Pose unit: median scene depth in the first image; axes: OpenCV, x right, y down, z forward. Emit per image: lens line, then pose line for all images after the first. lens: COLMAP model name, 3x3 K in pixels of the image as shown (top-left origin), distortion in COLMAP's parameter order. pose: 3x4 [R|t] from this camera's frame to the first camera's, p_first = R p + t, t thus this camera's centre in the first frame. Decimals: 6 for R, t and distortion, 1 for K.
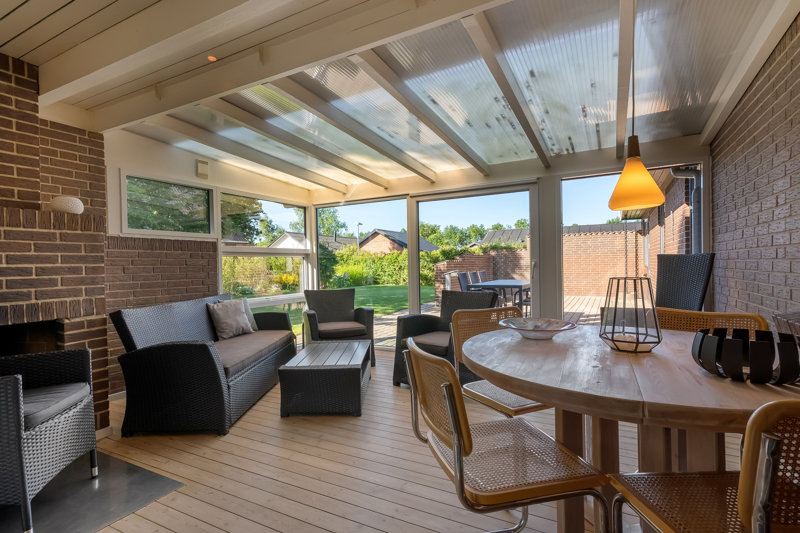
lens RADIAL K [[392.5, 0, 396.7], [0, 392.5, 263.4], [0, 0, 1]] dist [-0.002435, -0.000303]
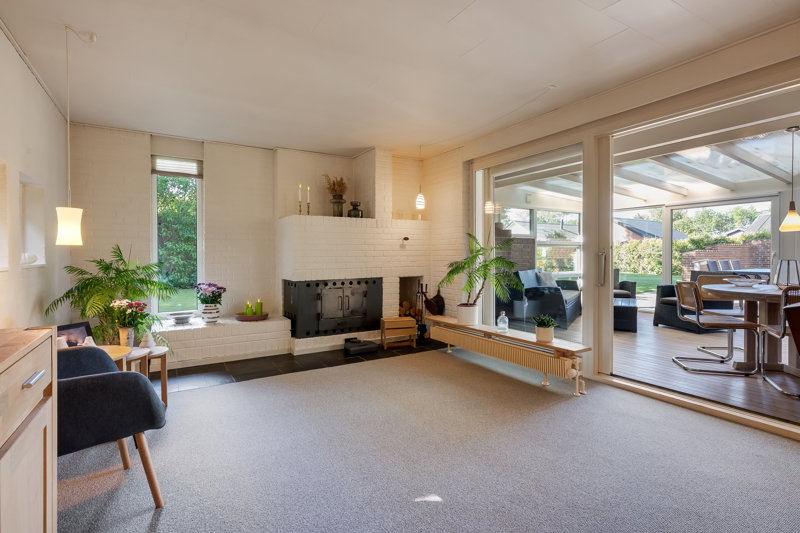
lens RADIAL K [[384.8, 0, 399.1], [0, 384.8, 257.2], [0, 0, 1]] dist [-0.003116, -0.000310]
pose [[0.861196, 0.020335, -0.507867, -0.044732], [-0.011420, 0.999721, 0.020665, -0.000125], [0.508145, -0.011997, 0.861188, -0.366923]]
